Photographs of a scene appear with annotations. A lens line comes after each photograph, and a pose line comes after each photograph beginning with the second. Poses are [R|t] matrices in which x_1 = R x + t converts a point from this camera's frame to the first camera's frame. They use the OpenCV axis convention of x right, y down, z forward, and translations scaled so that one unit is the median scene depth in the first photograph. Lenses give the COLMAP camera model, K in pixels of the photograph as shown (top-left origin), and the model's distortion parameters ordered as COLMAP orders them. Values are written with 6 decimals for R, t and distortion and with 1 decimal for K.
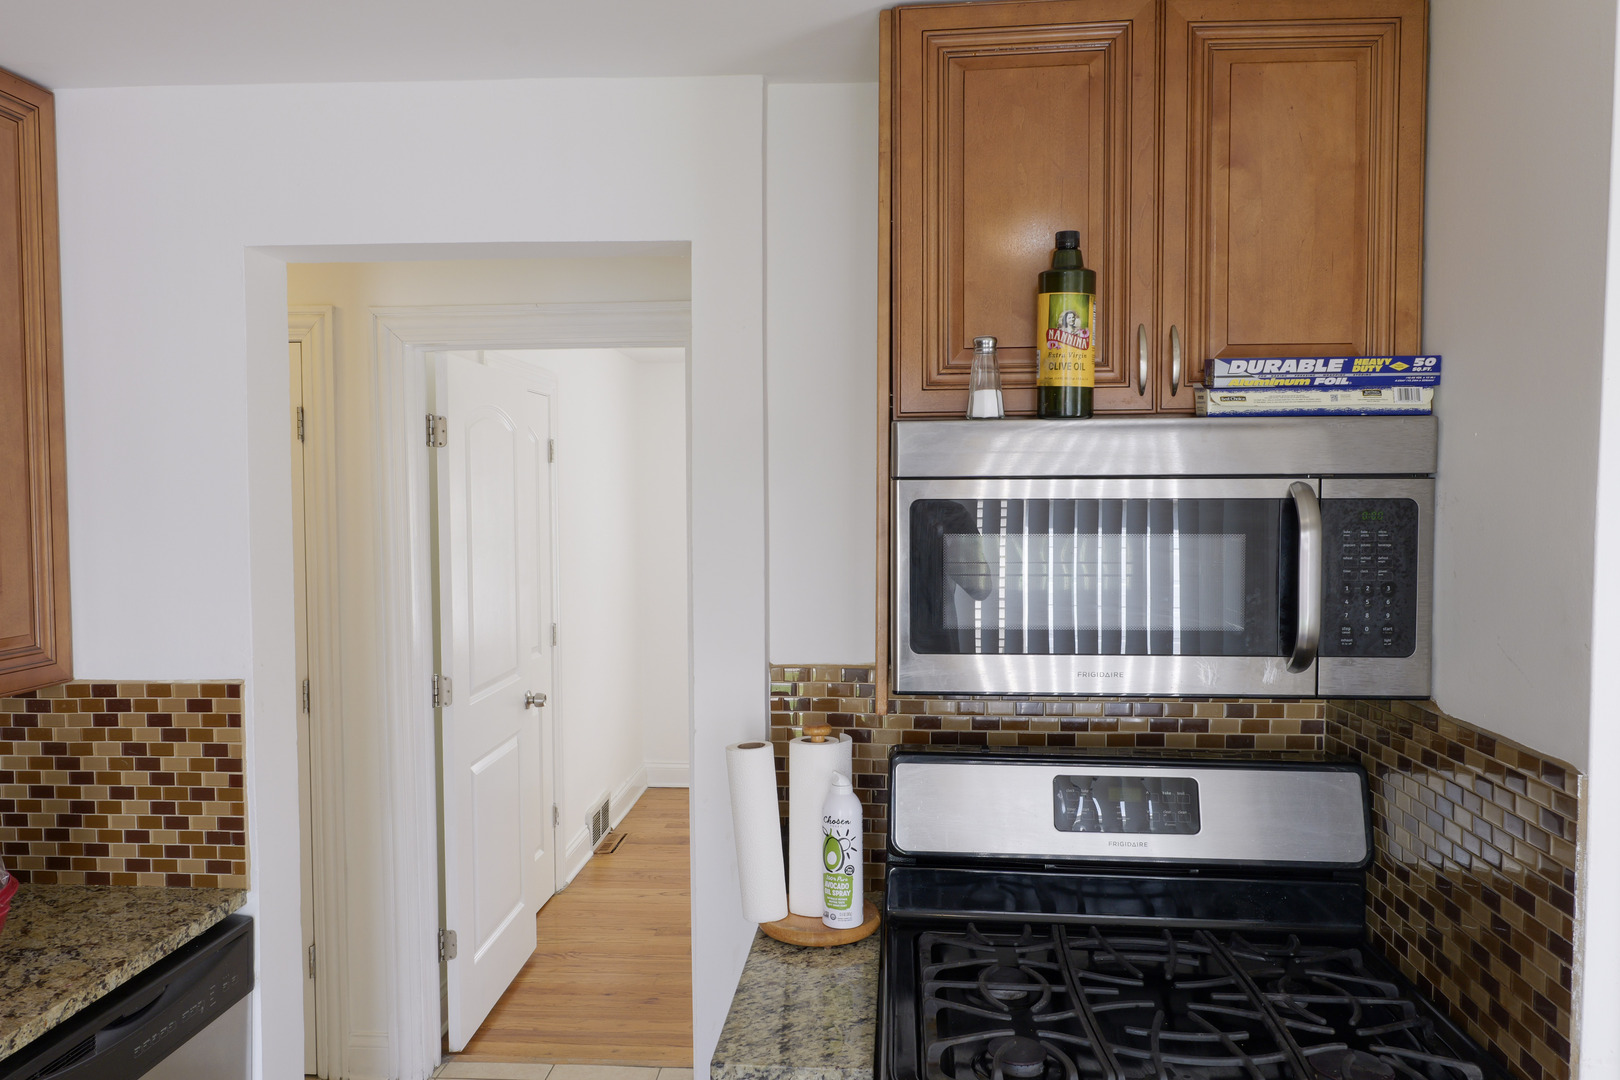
lens RADIAL K [[1130.7, 0, 810.0], [0, 1130.7, 540.0], [0, 0, 1]] dist [0.004002, 0.002068]
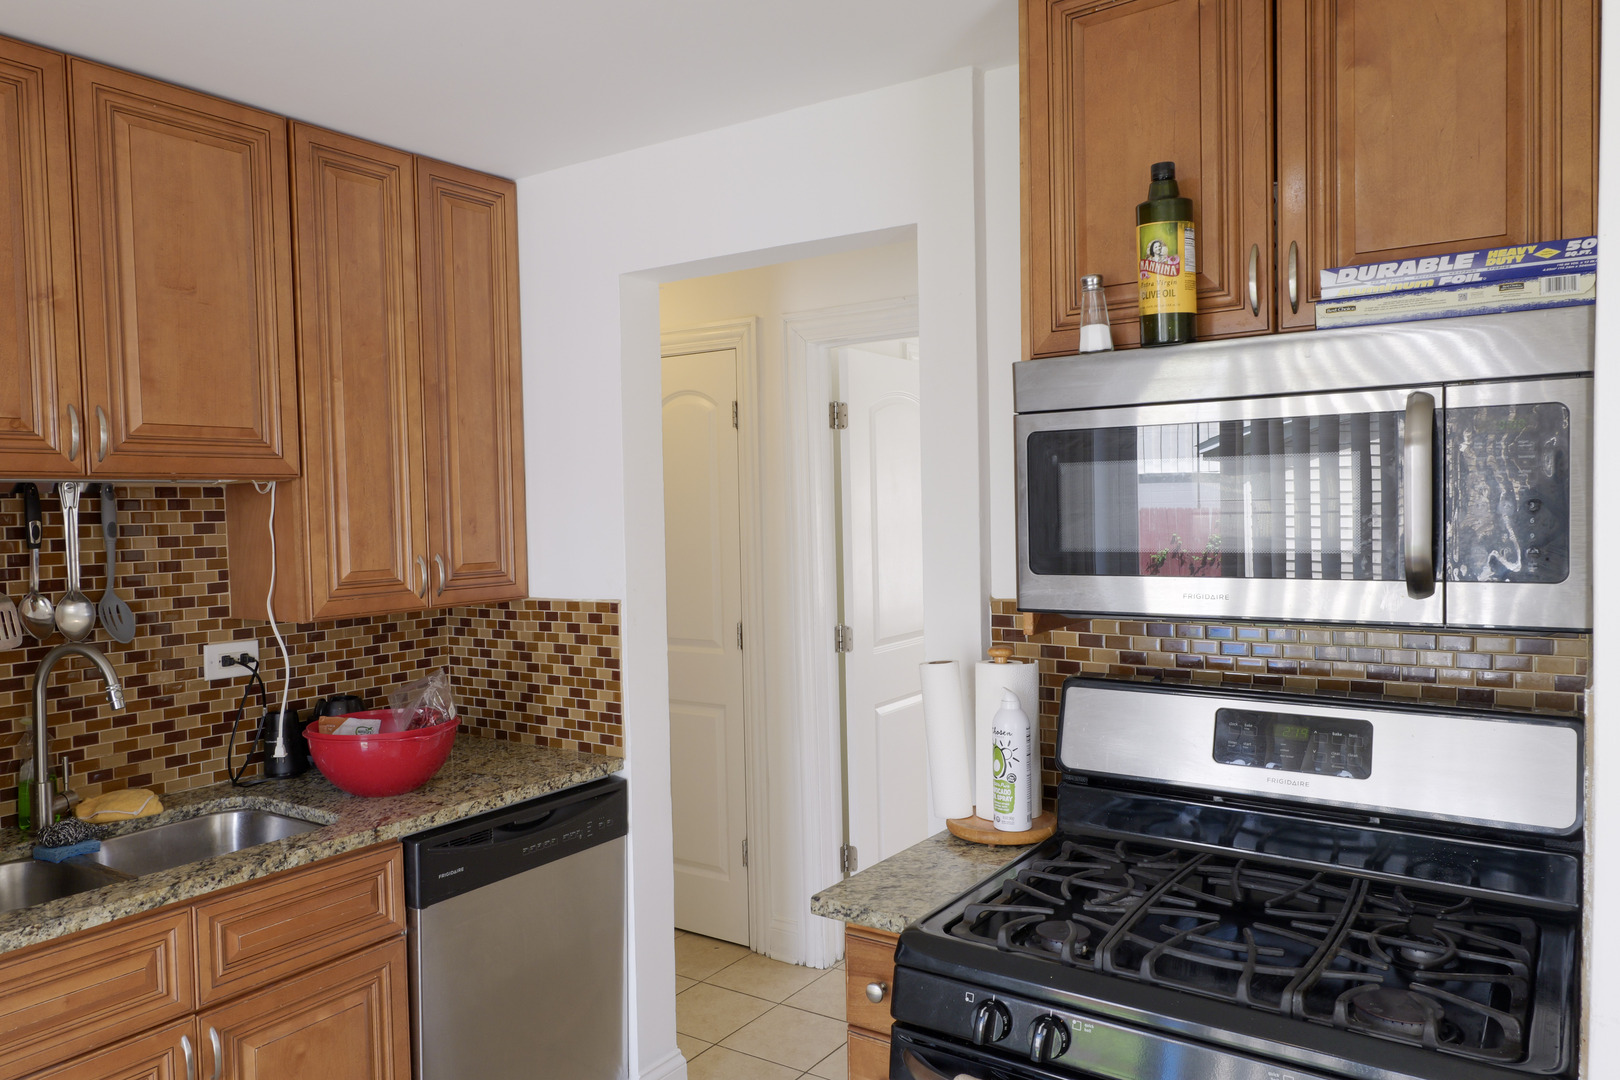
lens RADIAL K [[1130.7, 0, 810.0], [0, 1130.7, 540.0], [0, 0, 1]] dist [0.004002, 0.002068]
pose [[0.865384, 0.000413, -0.501109, 0.404796], [-0.002613, 0.999990, -0.003688, 0.064801], [0.501102, 0.004500, 0.865376, -0.043713]]
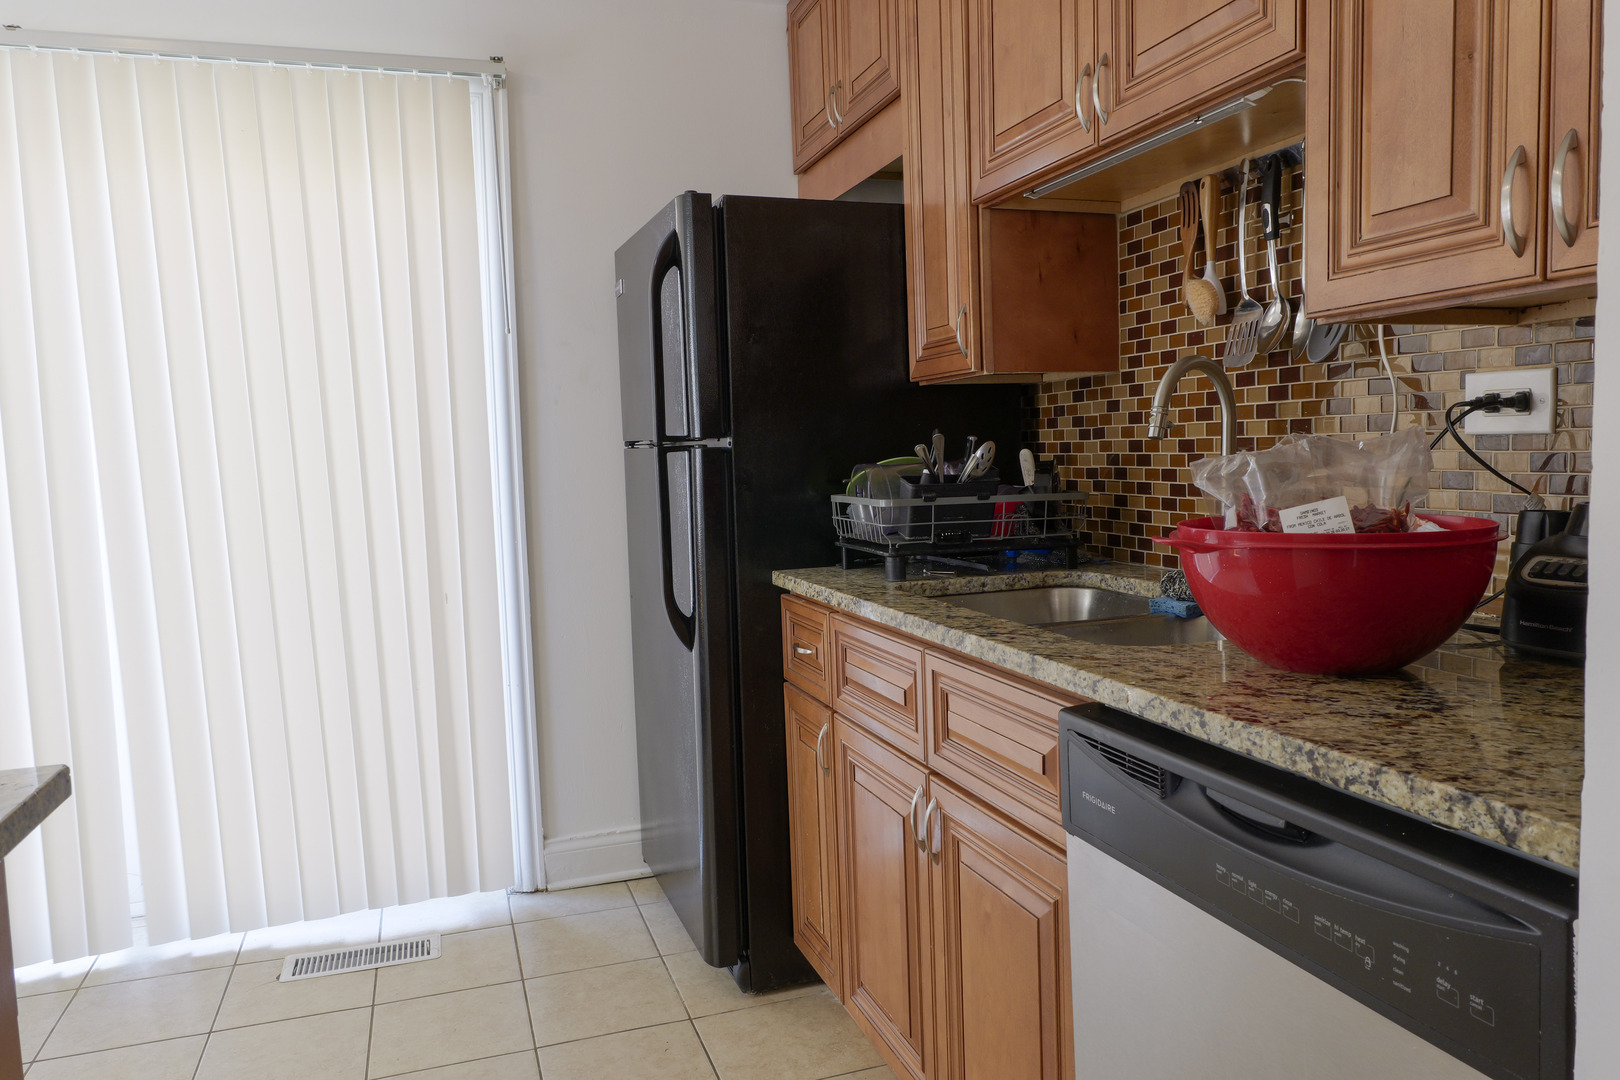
lens RADIAL K [[1130.7, 0, 810.0], [0, 1130.7, 540.0], [0, 0, 1]] dist [0.004002, 0.002068]
pose [[-0.917448, 0.065998, -0.392344, -0.183997], [0.018496, 0.992154, 0.123644, 0.202283], [0.397426, 0.106180, -0.911470, 1.365419]]
